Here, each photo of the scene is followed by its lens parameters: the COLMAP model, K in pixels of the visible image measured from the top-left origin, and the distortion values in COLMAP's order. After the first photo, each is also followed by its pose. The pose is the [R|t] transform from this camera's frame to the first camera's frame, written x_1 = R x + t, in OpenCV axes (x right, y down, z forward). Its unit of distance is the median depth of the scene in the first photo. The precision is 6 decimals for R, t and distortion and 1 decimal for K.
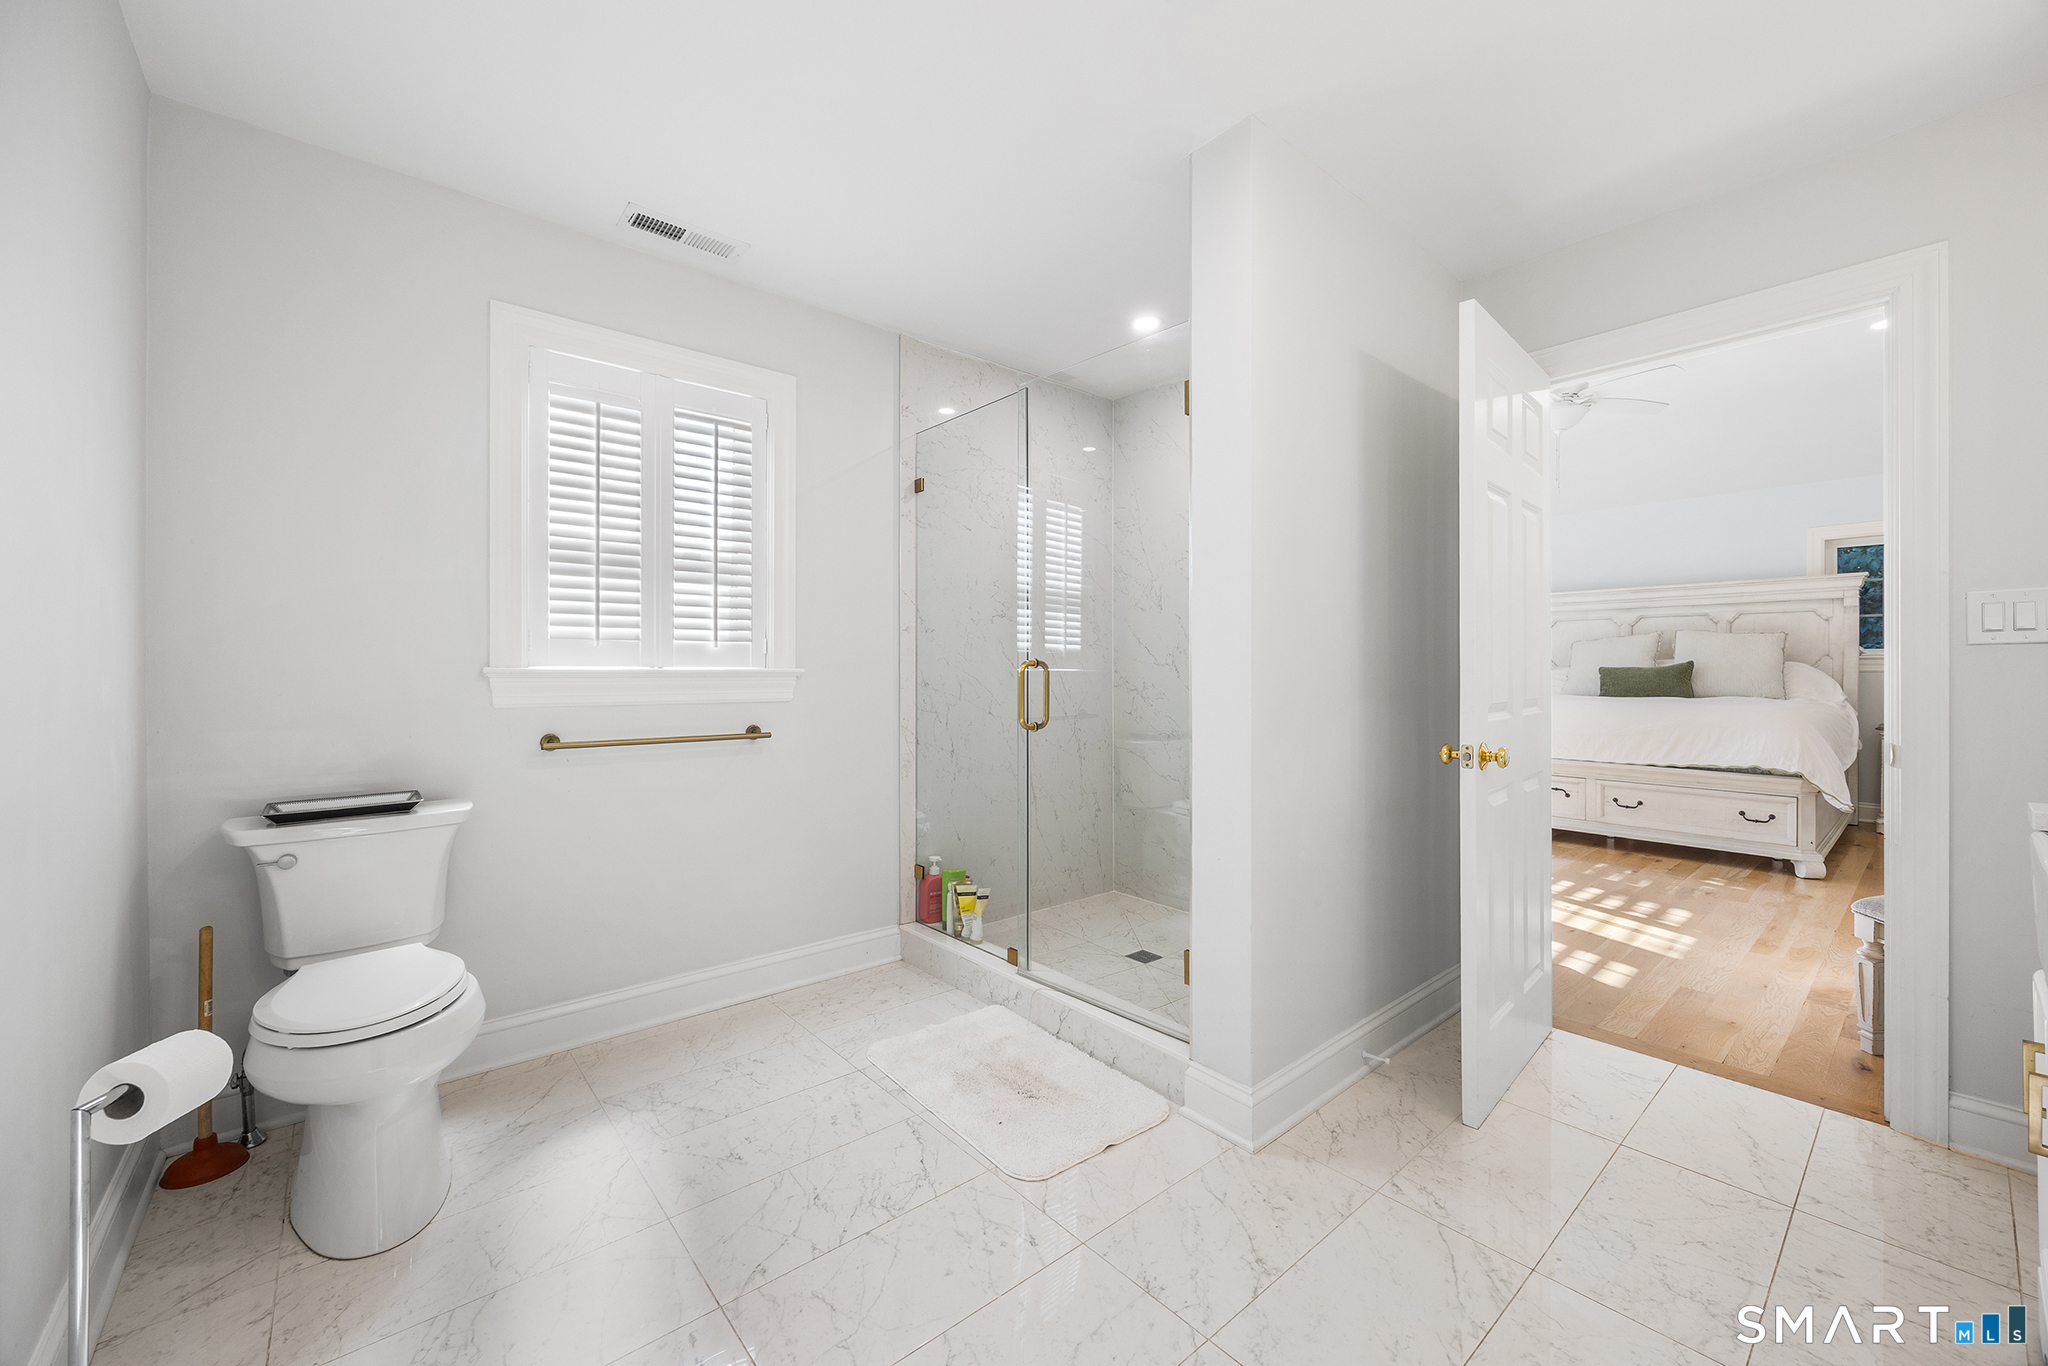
lens RADIAL K [[808.0, 0, 1033.7], [0, 808.0, 677.6], [0, 0, 1]] dist [0.001398, -0.000268]
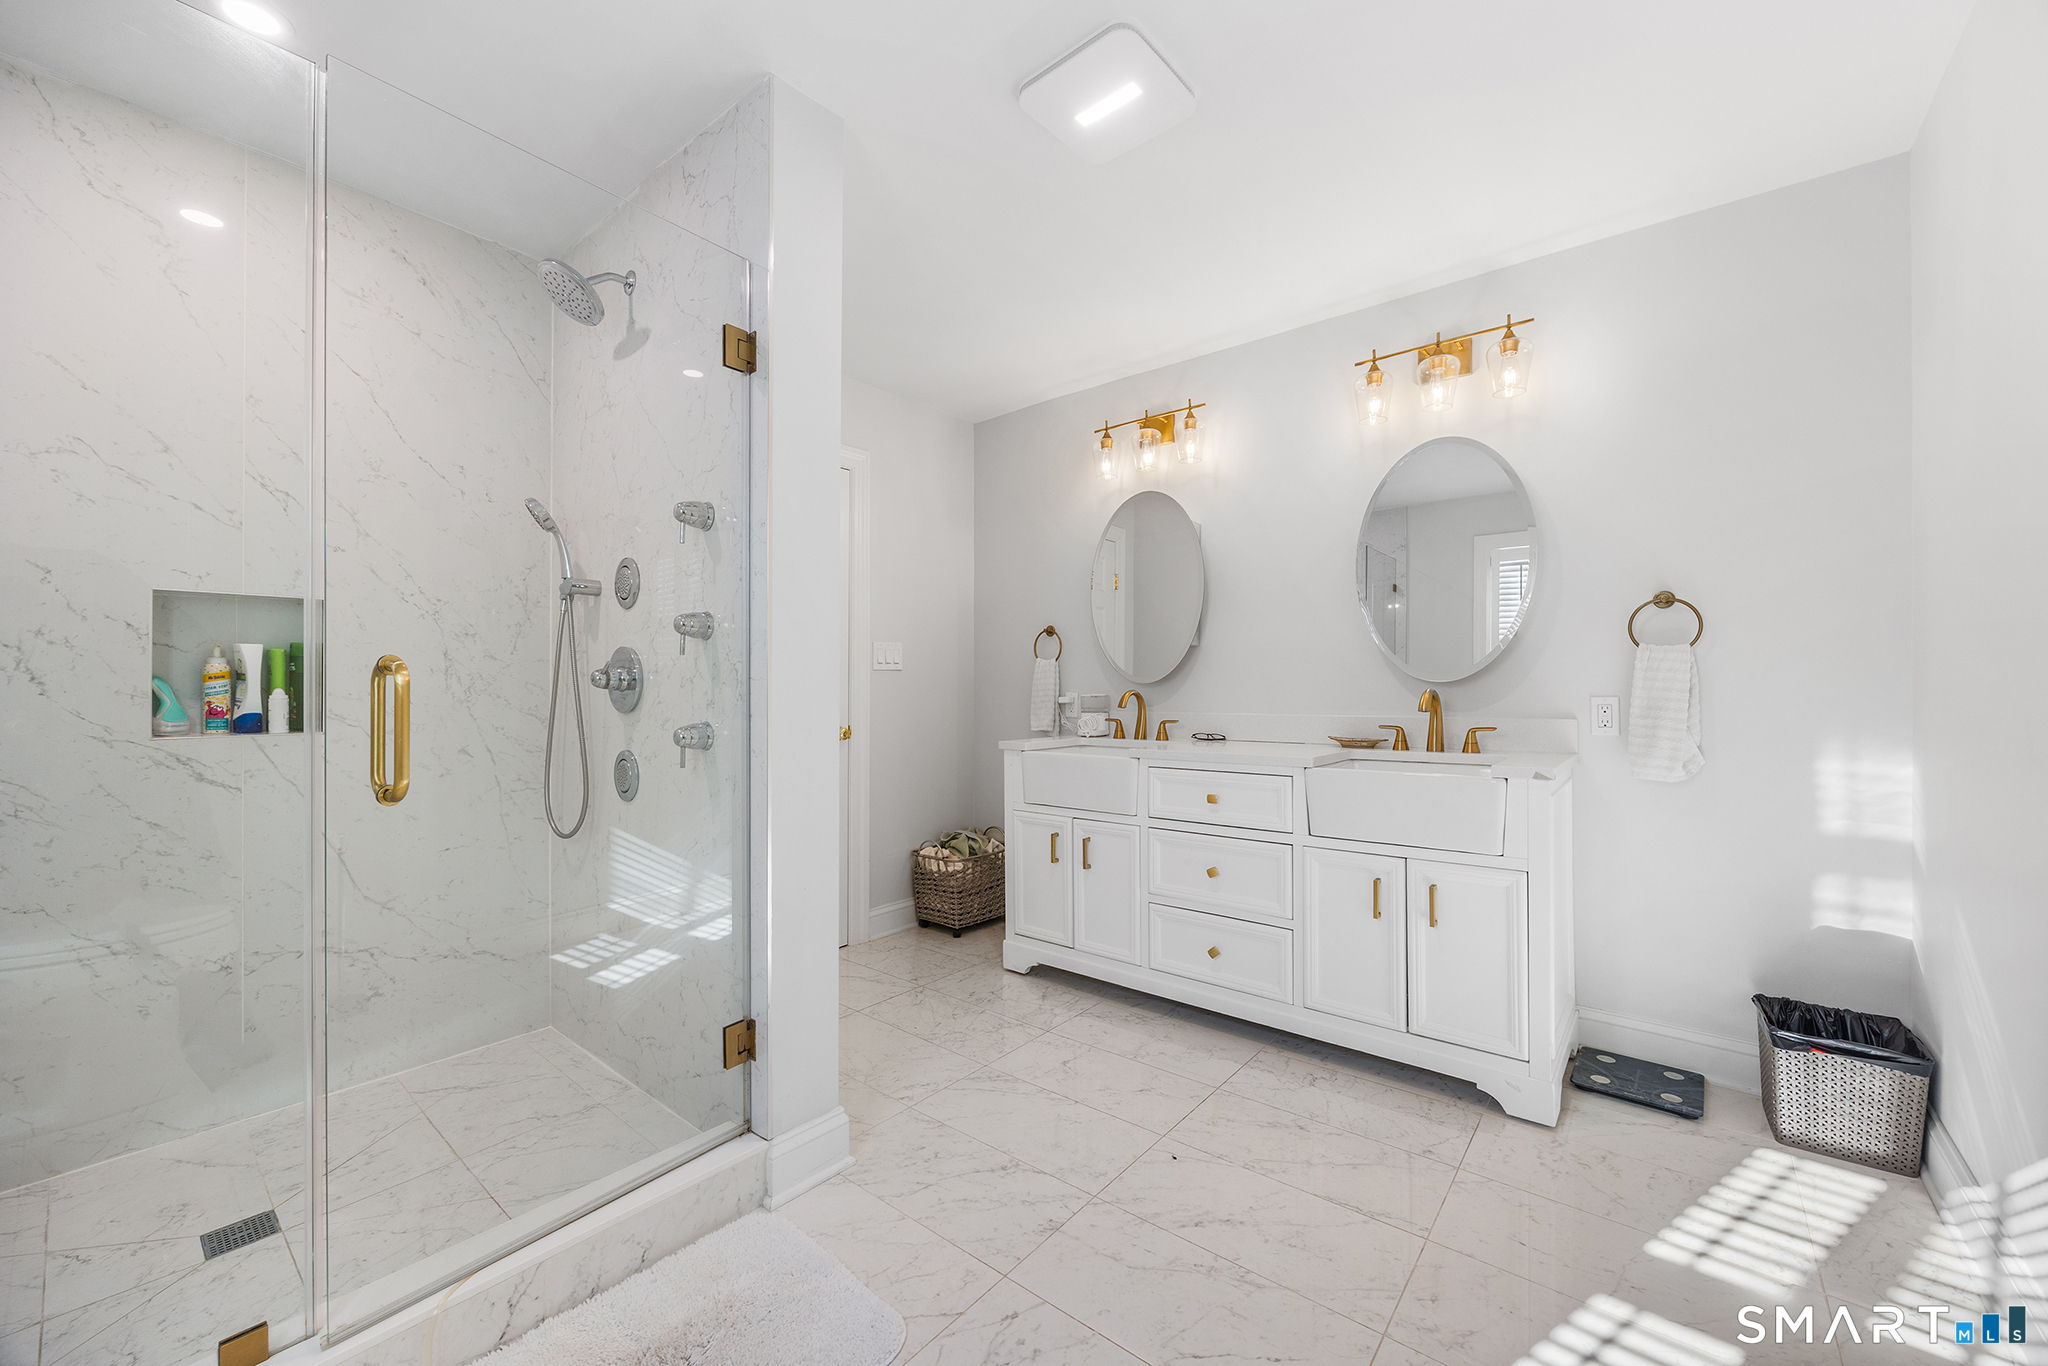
lens RADIAL K [[808.0, 0, 1027.9], [0, 808.0, 685.5], [0, 0, 1]] dist [0.001398, -0.000268]
pose [[-0.185377, 0.002752, 0.982664, -0.647006], [0.008722, 0.999961, -0.001156, 0.000729], [-0.982629, 0.008356, -0.185394, 0.834572]]
